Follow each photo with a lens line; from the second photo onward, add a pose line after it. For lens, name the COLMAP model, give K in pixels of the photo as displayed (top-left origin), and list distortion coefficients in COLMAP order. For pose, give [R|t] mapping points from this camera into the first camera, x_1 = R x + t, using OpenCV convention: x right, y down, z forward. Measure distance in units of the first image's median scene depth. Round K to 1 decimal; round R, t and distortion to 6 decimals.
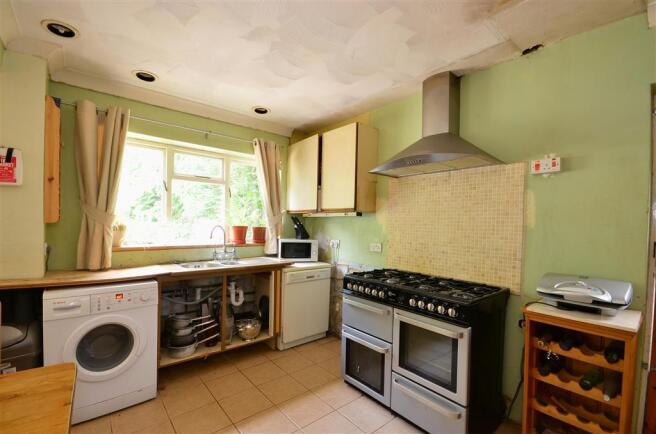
lens RADIAL K [[288.2, 0, 325.2], [0, 288.2, 228.3], [0, 0, 1]] dist [-0.013052, -0.000596]
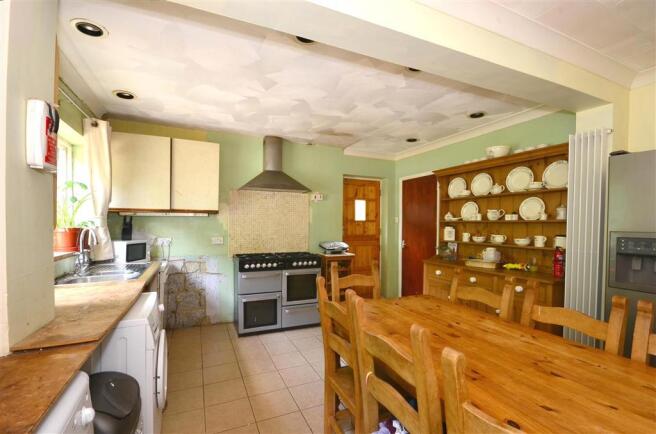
lens RADIAL K [[288.2, 0, 325.2], [0, 288.2, 228.3], [0, 0, 1]] dist [-0.013052, -0.000596]
pose [[0.270718, -0.036213, 0.961977, -1.347152], [0.013027, 0.999339, 0.033953, -0.038520], [-0.962571, 0.003340, 0.271010, 0.260780]]
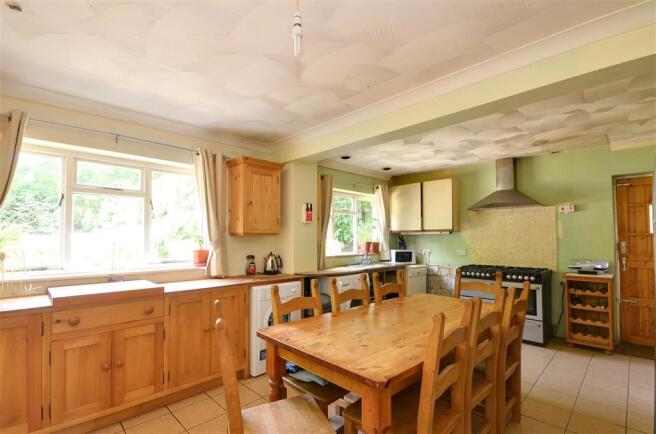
lens RADIAL K [[310.1, 0, 327.5], [0, 310.1, 228.2], [0, 0, 1]] dist [-0.000706, -0.000092]
pose [[0.995689, -0.019246, 0.090731, -1.055894], [0.023940, 0.998415, -0.050938, -0.001374], [-0.089606, 0.052891, 0.994572, -0.979344]]
